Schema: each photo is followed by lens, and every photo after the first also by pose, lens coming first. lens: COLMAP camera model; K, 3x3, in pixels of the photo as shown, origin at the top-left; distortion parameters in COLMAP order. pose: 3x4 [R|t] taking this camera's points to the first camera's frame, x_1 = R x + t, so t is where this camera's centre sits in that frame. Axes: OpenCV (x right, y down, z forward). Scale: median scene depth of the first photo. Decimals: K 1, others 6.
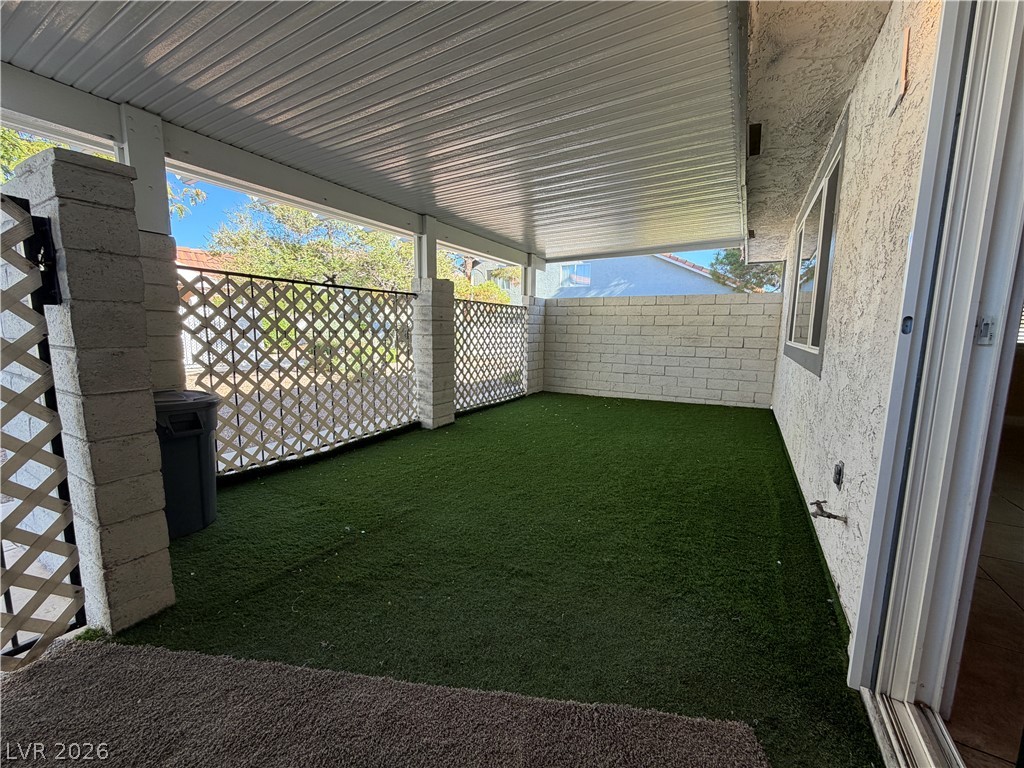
lens RADIAL K [[410.0, 0, 510.7], [0, 410.0, 382.6], [0, 0, 1]] dist [-0.000573, 0.000458]
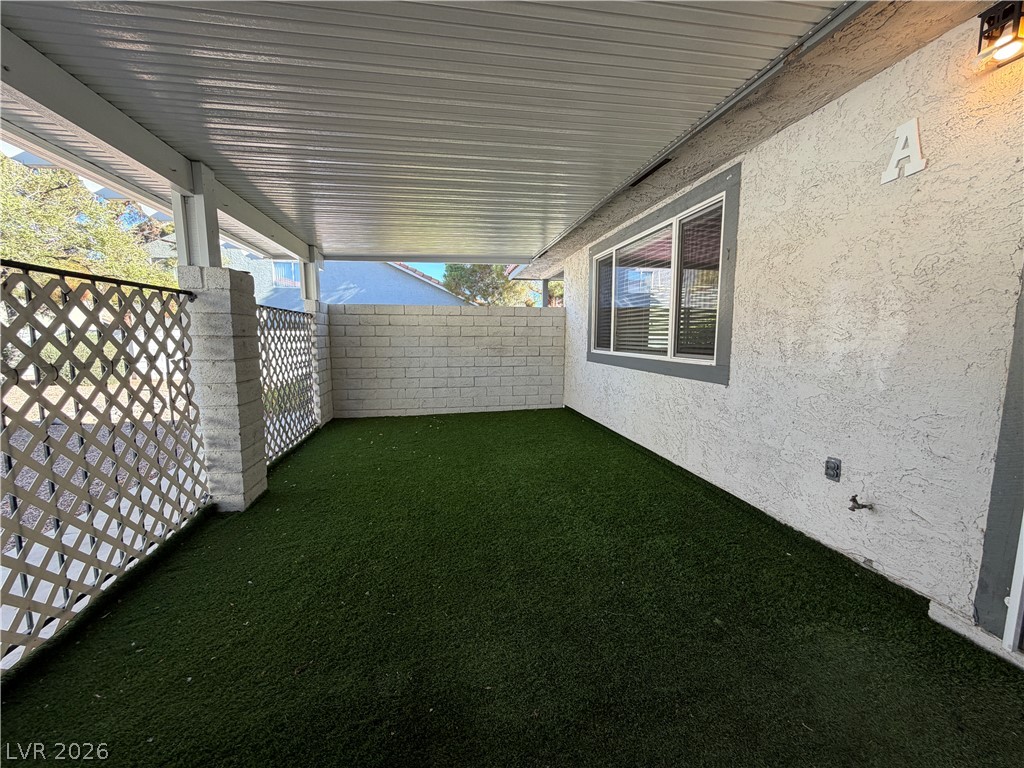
lens RADIAL K [[410.0, 0, 510.7], [0, 410.0, 382.6], [0, 0, 1]] dist [-0.000573, 0.000458]
pose [[0.765531, -0.085583, 0.637682, -0.201502], [0.093497, 0.995391, 0.021349, -0.042551], [-0.636570, 0.043278, 0.770004, 0.194373]]
